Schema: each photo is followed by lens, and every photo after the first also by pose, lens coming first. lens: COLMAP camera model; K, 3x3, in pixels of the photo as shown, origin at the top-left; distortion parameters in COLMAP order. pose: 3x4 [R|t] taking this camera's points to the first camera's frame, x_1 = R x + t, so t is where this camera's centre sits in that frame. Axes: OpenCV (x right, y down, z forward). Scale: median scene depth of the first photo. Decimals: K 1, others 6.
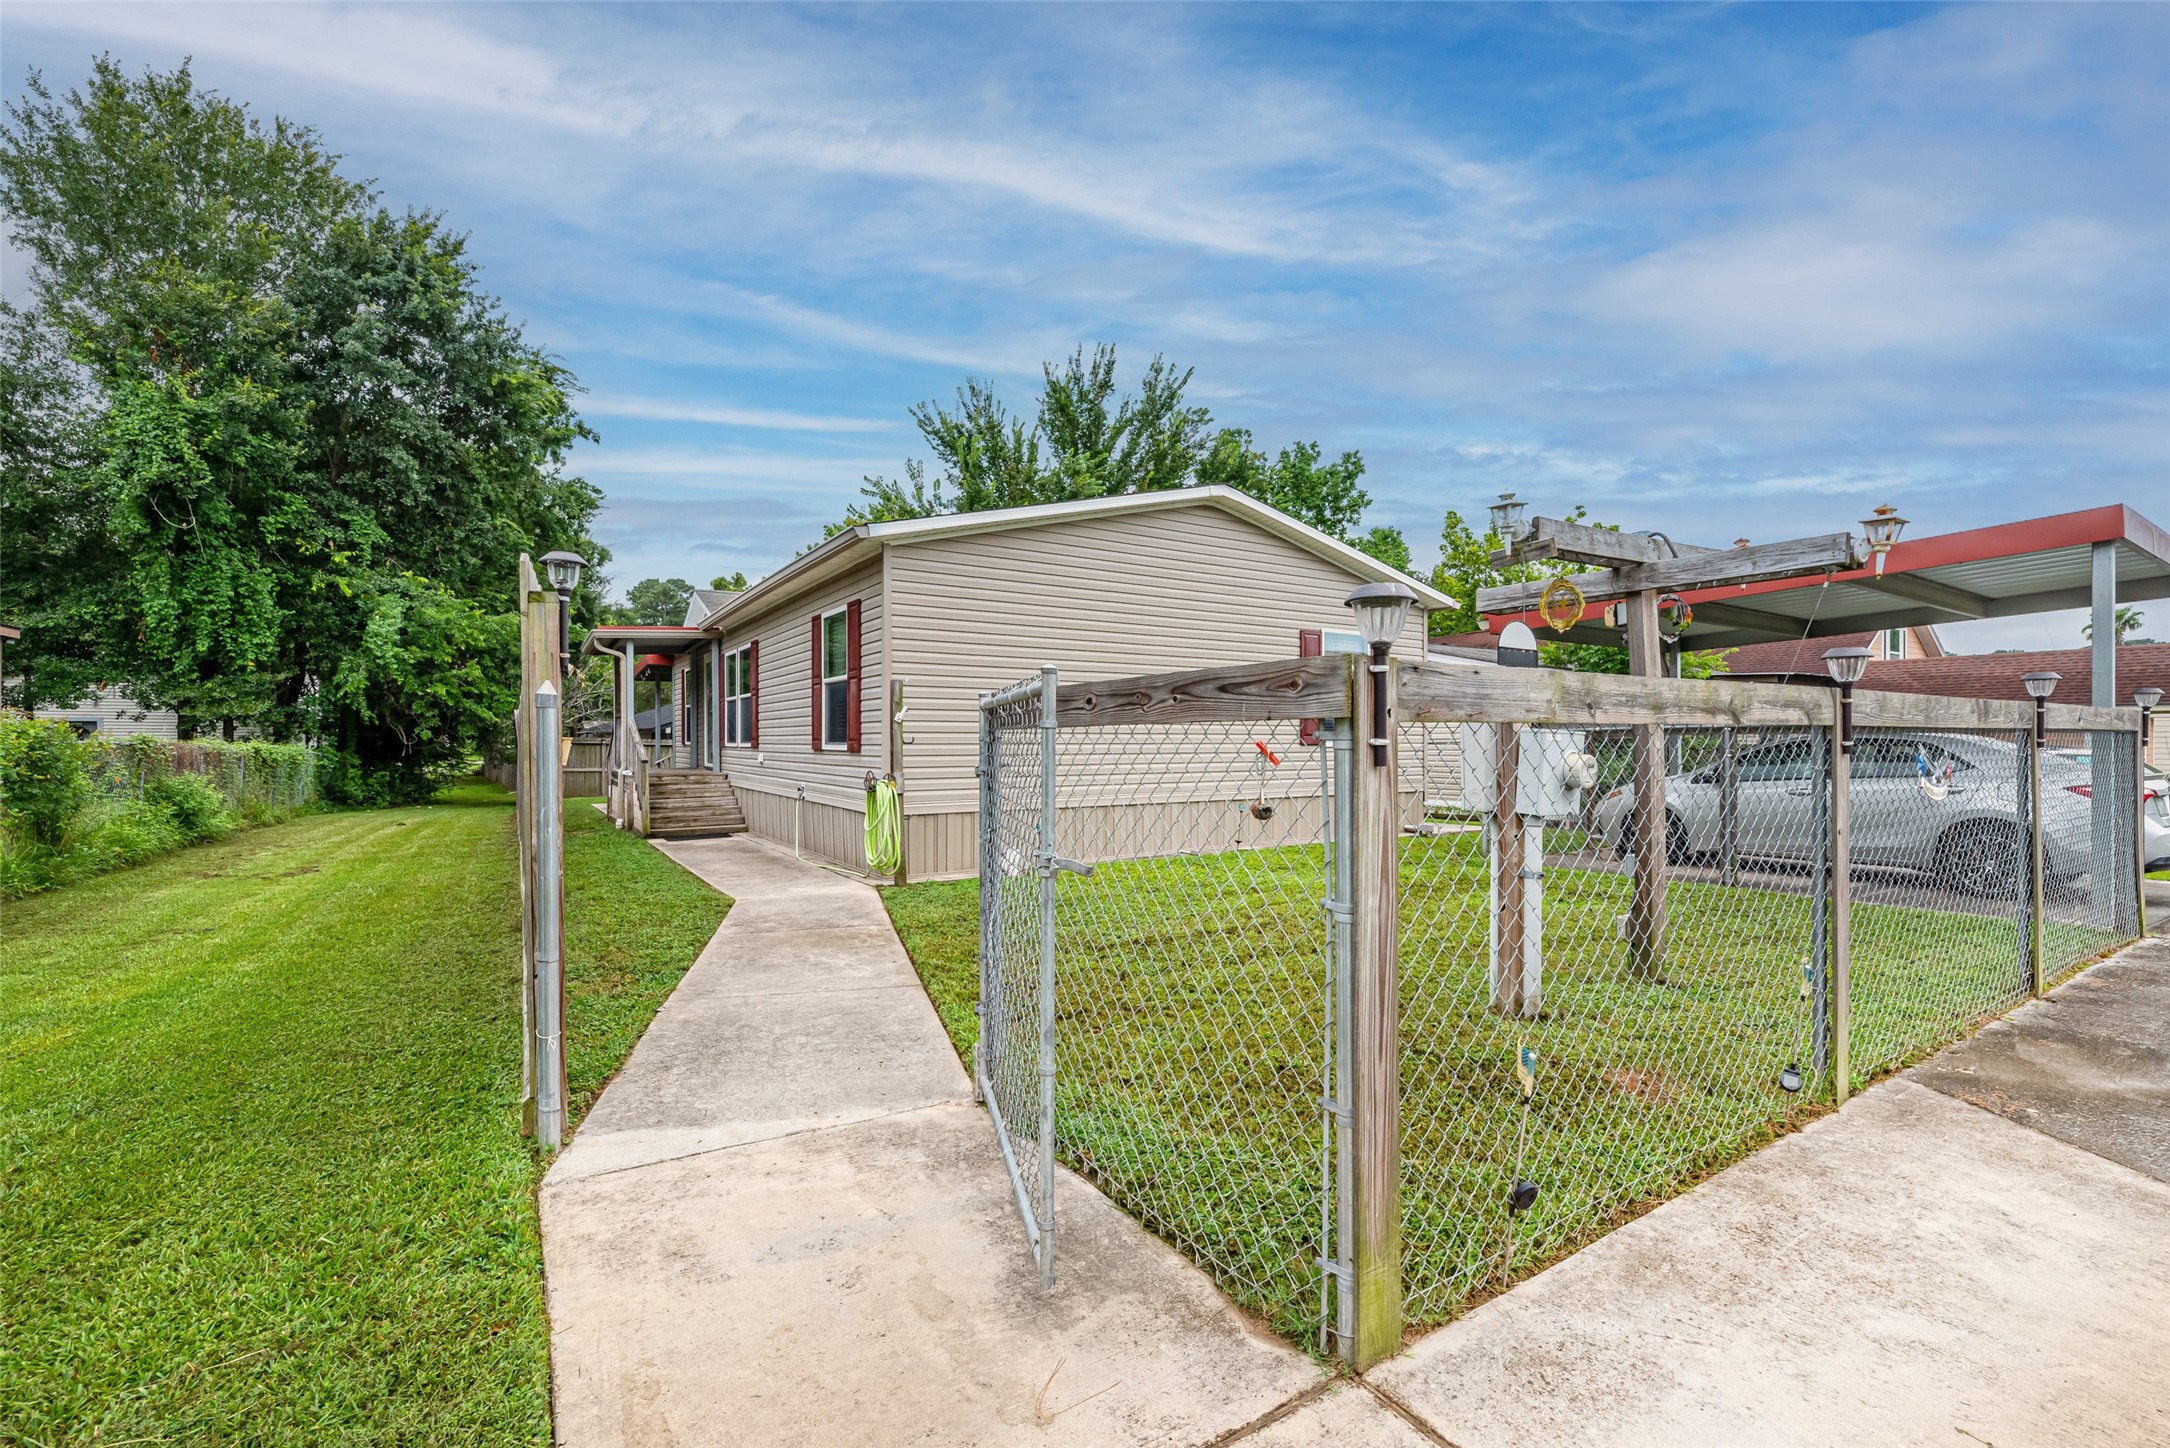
lens RADIAL K [[930.2, 0, 1087.5], [0, 930.2, 719.9], [0, 0, 1]] dist [0.000856, -0.001406]
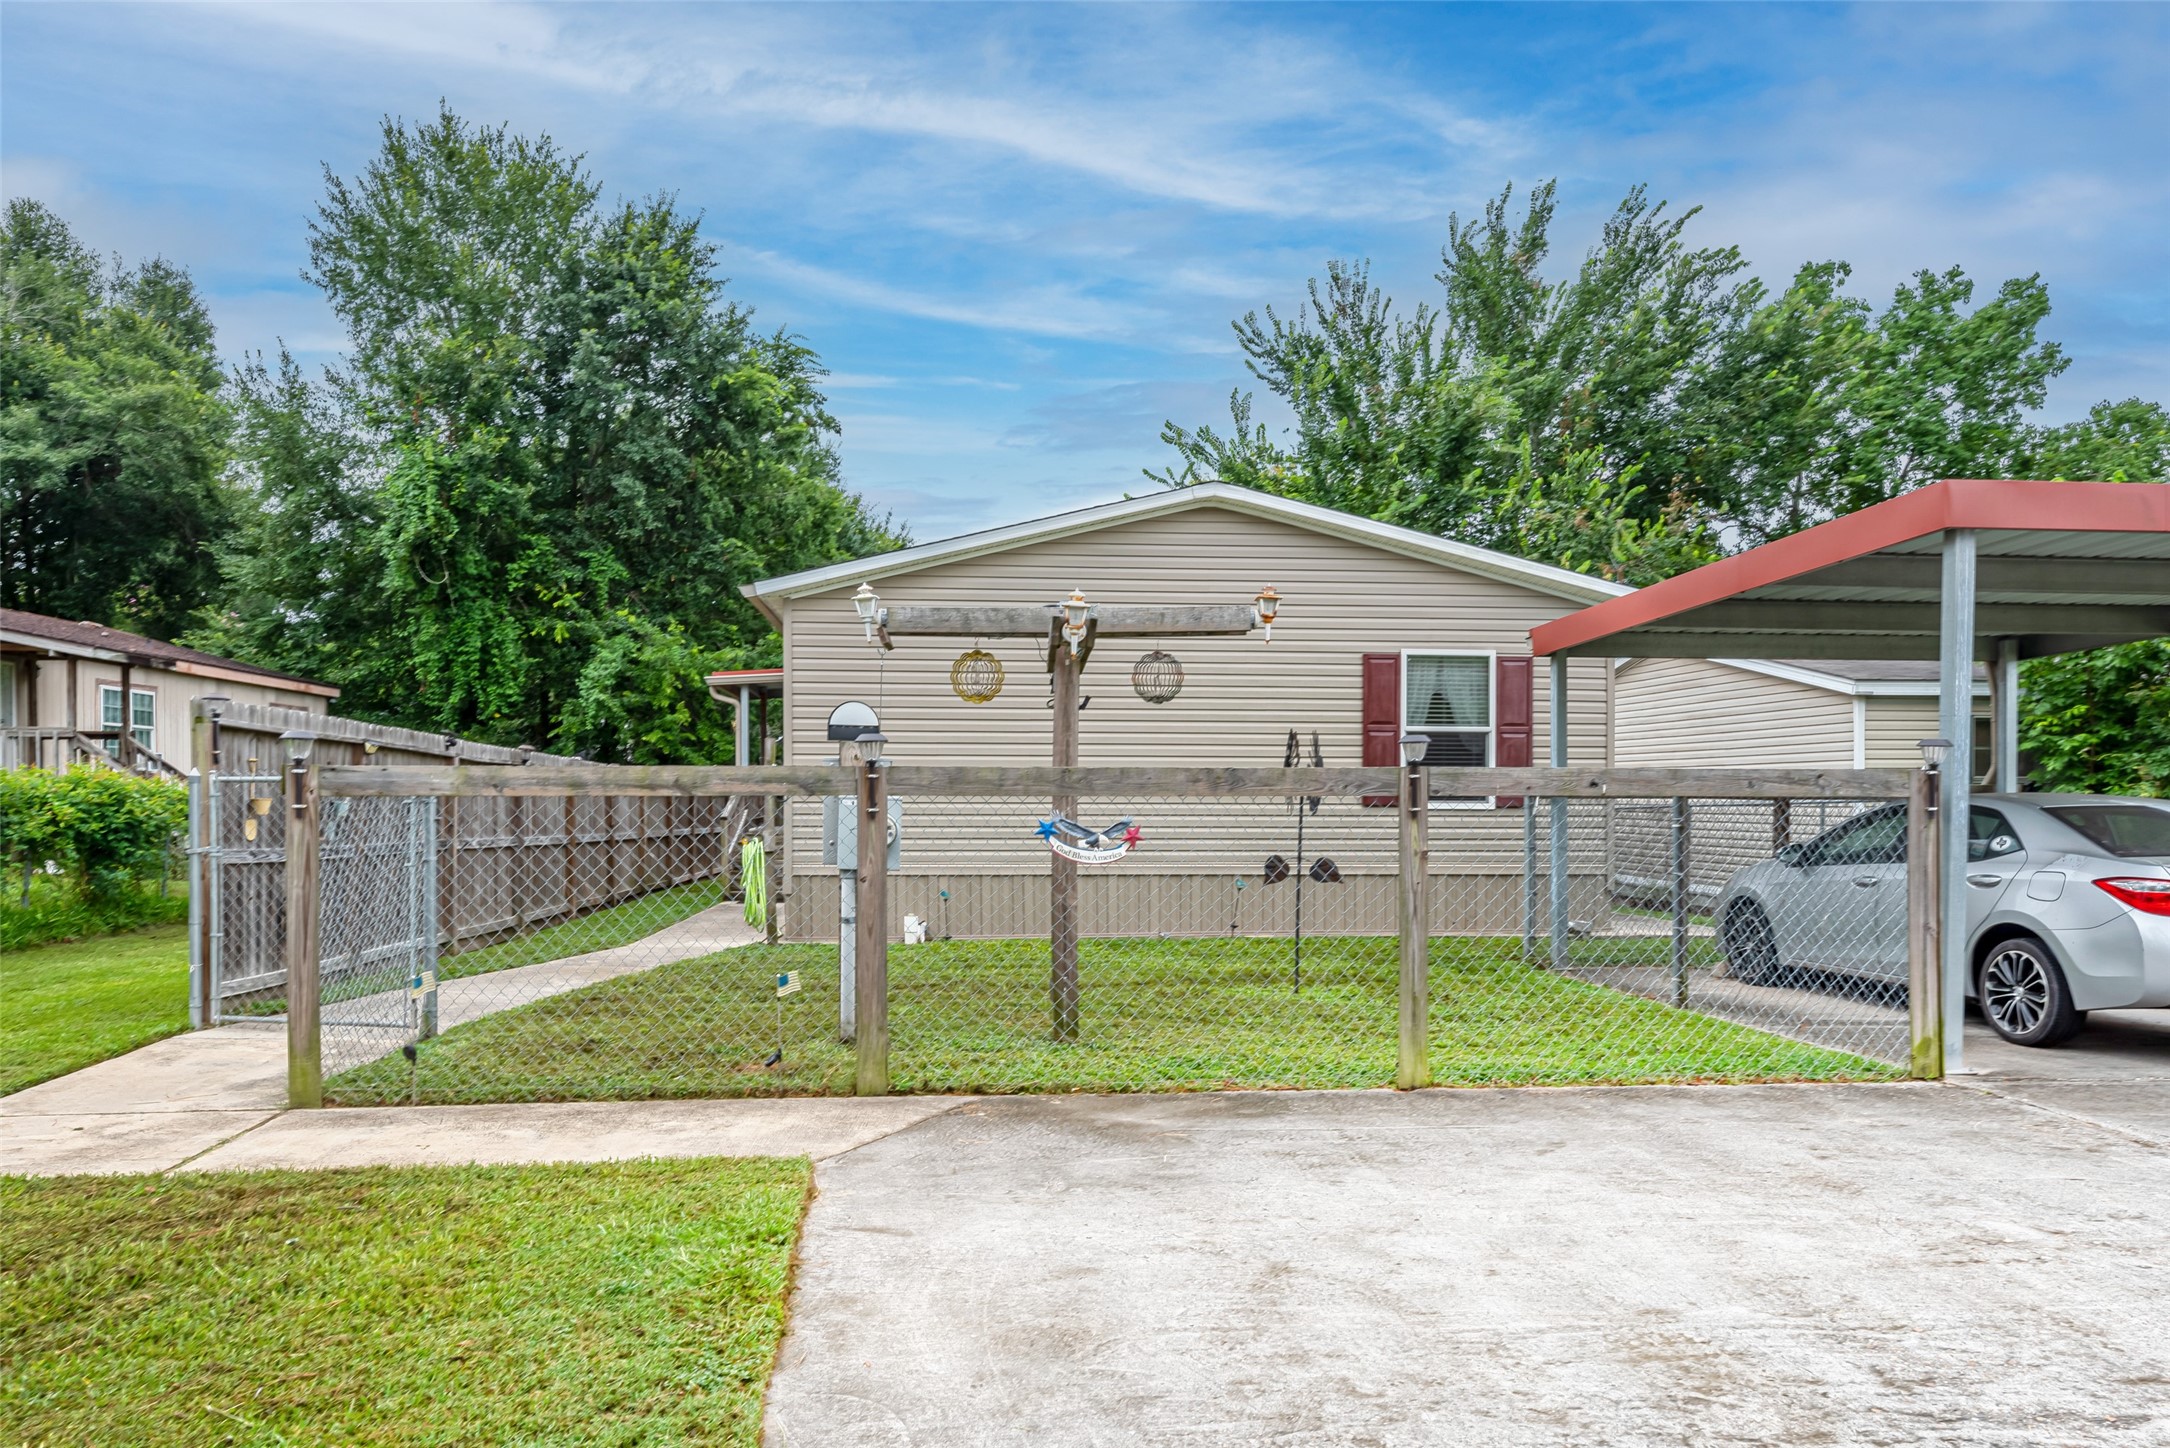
lens RADIAL K [[1476.1, 0, 1055.6], [0, 1476.1, 811.0], [0, 0, 1]] dist [-0.003233, 0.006523]
pose [[0.883897, 0.010474, -0.467564, 0.347539], [0.006588, 0.999371, 0.034841, -0.007355], [0.467635, -0.033876, 0.883272, -0.112904]]
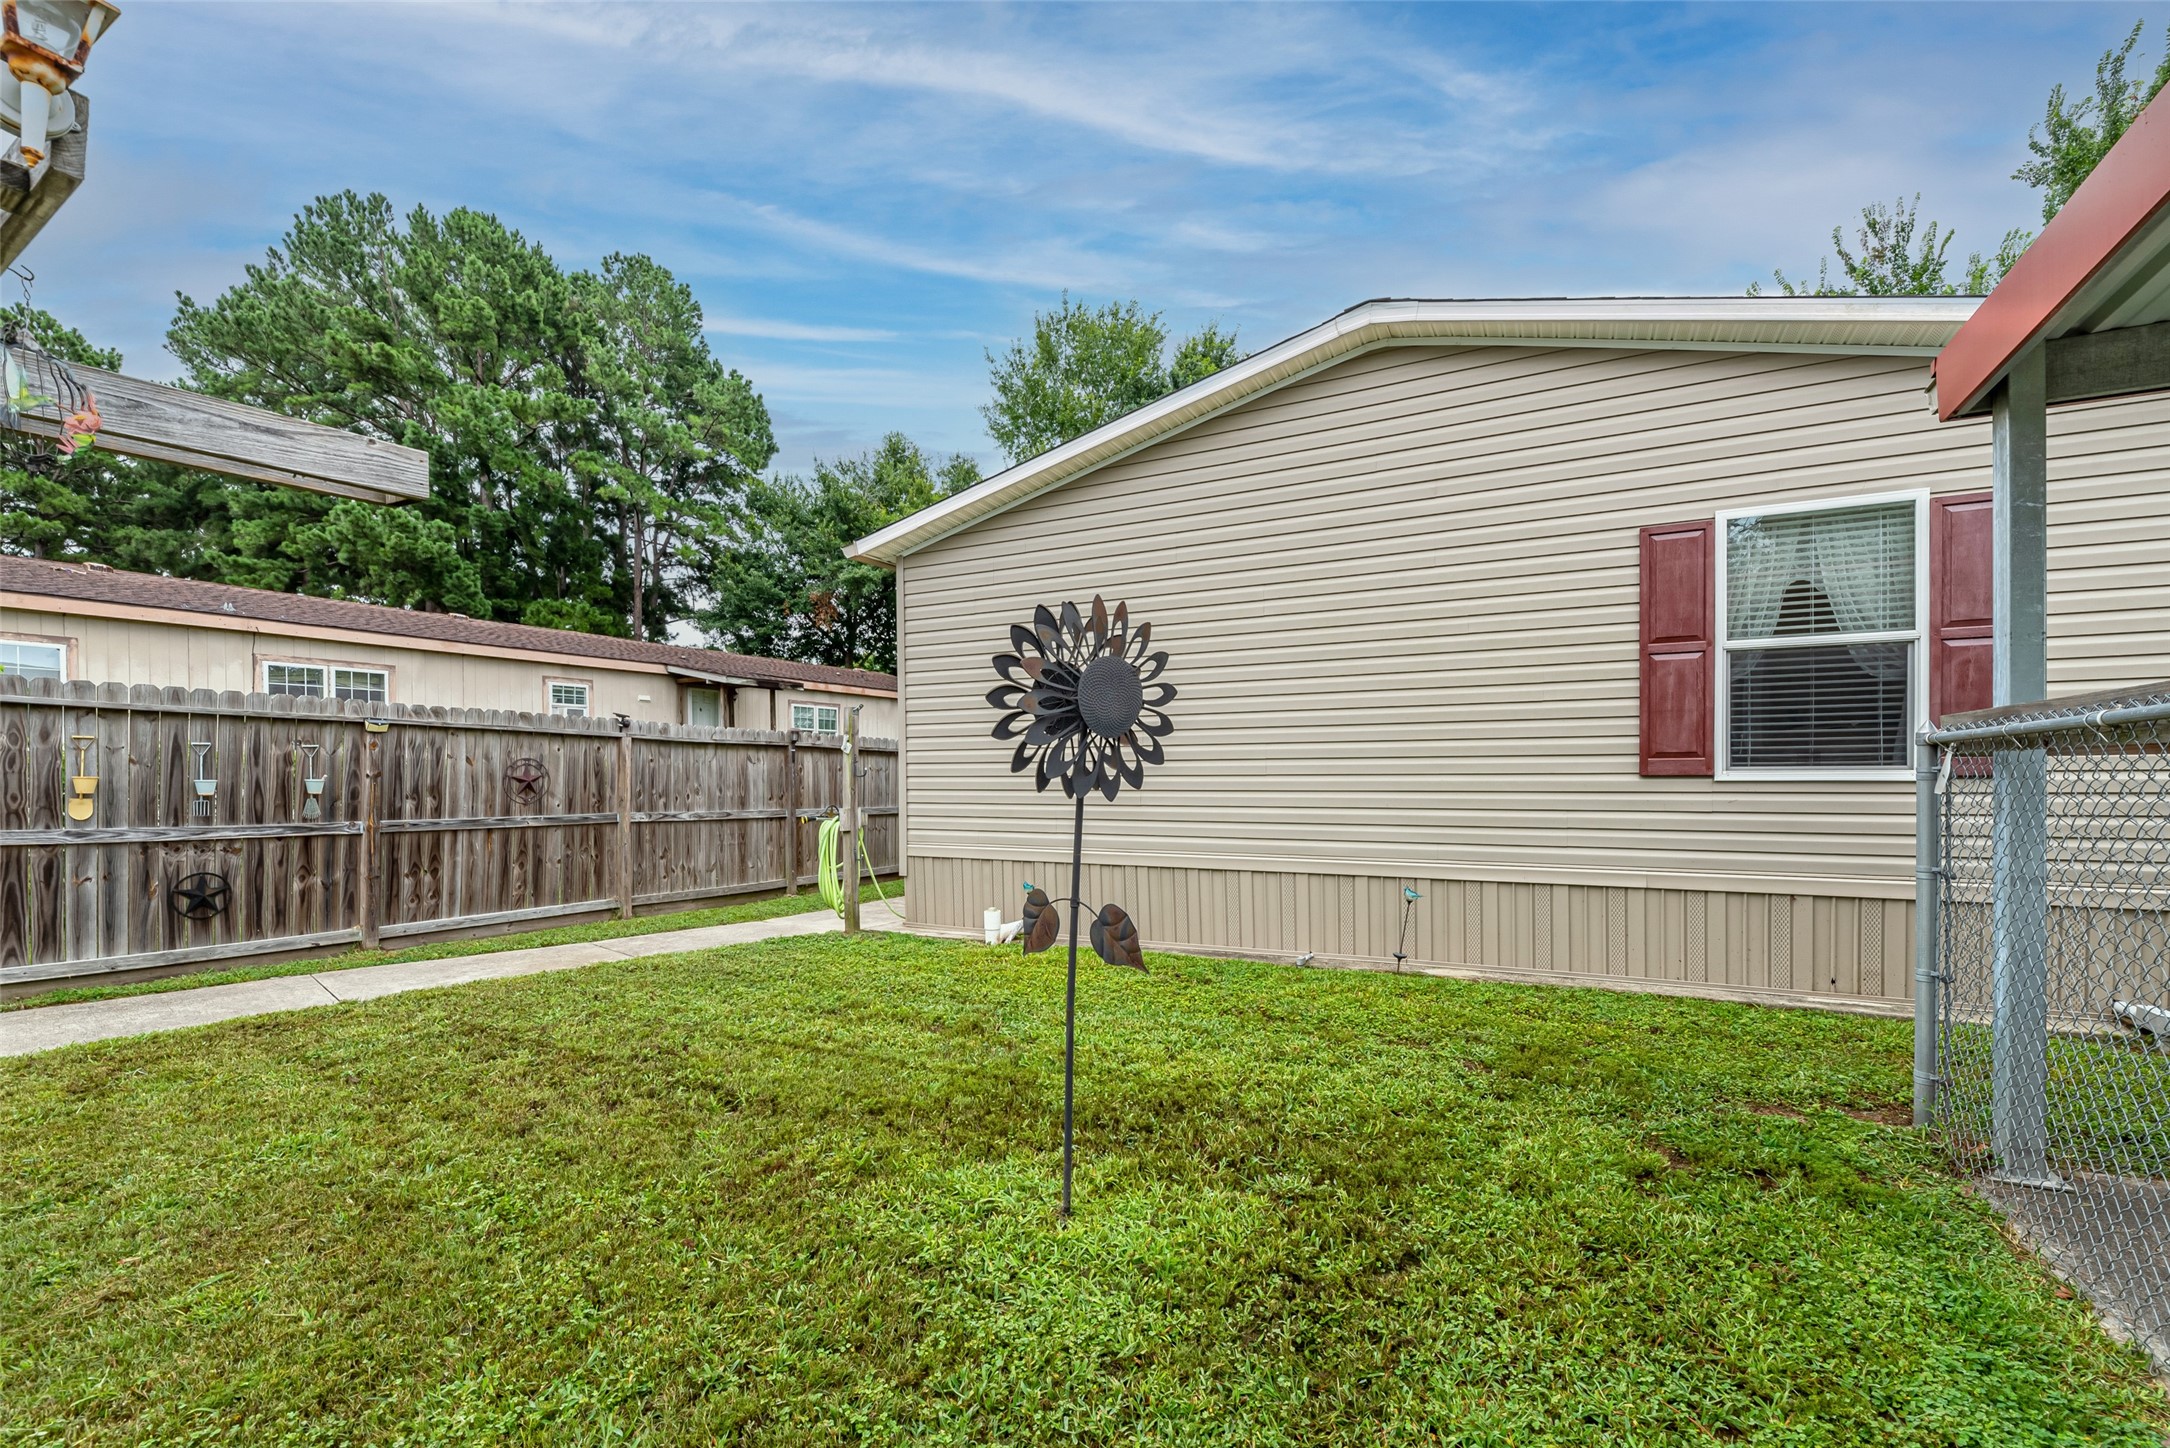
lens RADIAL K [[930.2, 0, 1092.0], [0, 930.2, 786.5], [0, 0, 1]] dist [0.000856, -0.001406]
pose [[0.491016, 0.011104, -0.871080, 0.305060], [0.027331, 0.999230, 0.028144, 0.006823], [0.870722, -0.037627, 0.490335, 0.317620]]
